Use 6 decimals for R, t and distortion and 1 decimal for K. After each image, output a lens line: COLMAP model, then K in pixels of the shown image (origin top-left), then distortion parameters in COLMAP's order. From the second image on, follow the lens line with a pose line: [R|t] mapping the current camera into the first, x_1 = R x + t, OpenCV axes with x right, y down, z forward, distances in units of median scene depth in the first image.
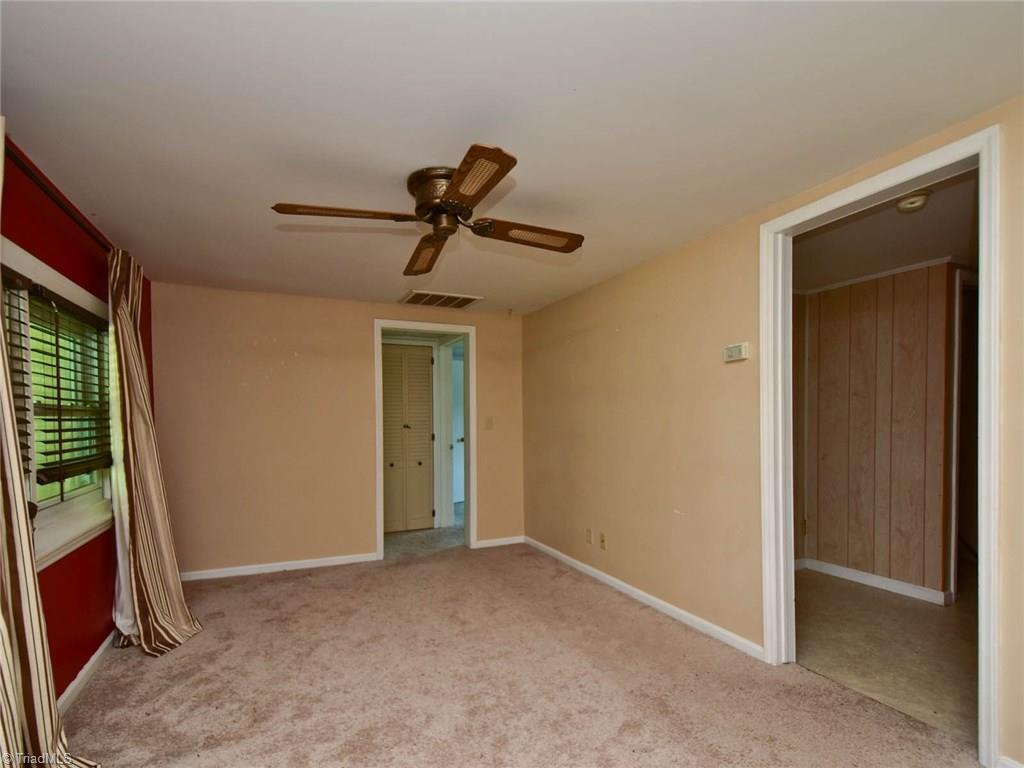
lens RADIAL K [[500.3, 0, 511.3], [0, 500.3, 416.0], [0, 0, 1]] dist [0.055286, -0.030850]
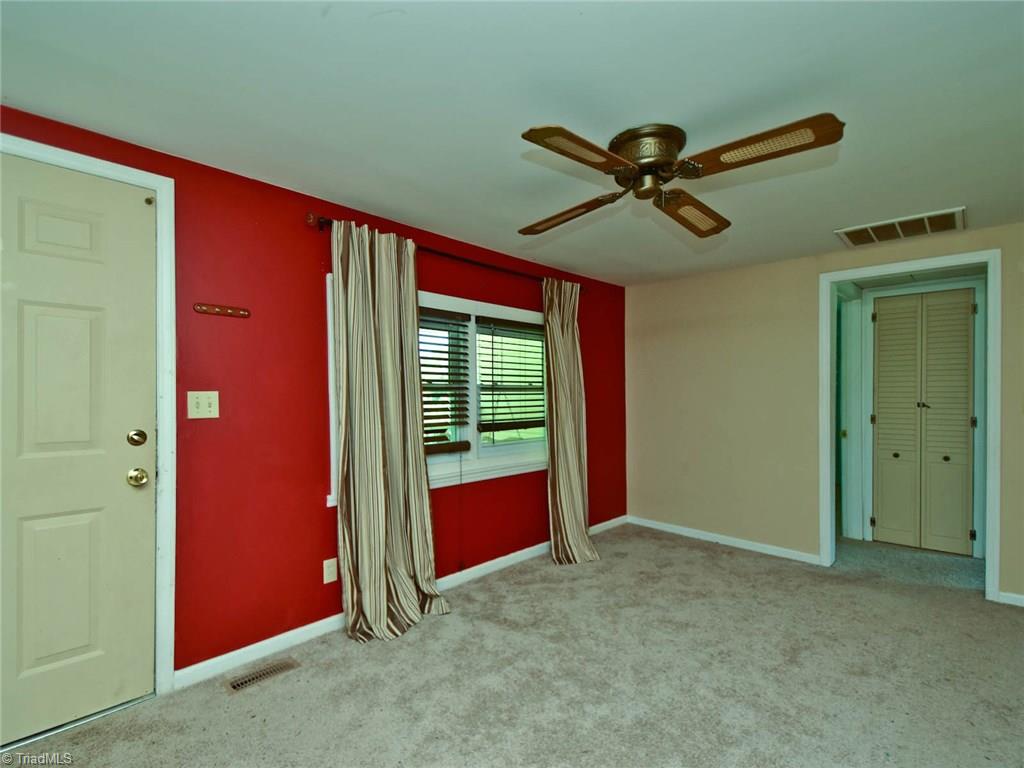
lens RADIAL K [[509.2, 0, 513.5], [0, 509.2, 392.8], [0, 0, 1]] dist [0.056921, -0.031140]
pose [[0.392137, 0.006332, -0.919885, 0.399582], [0.001828, 0.999969, 0.007662, -0.006388], [0.919905, -0.004686, 0.392113, 0.252935]]
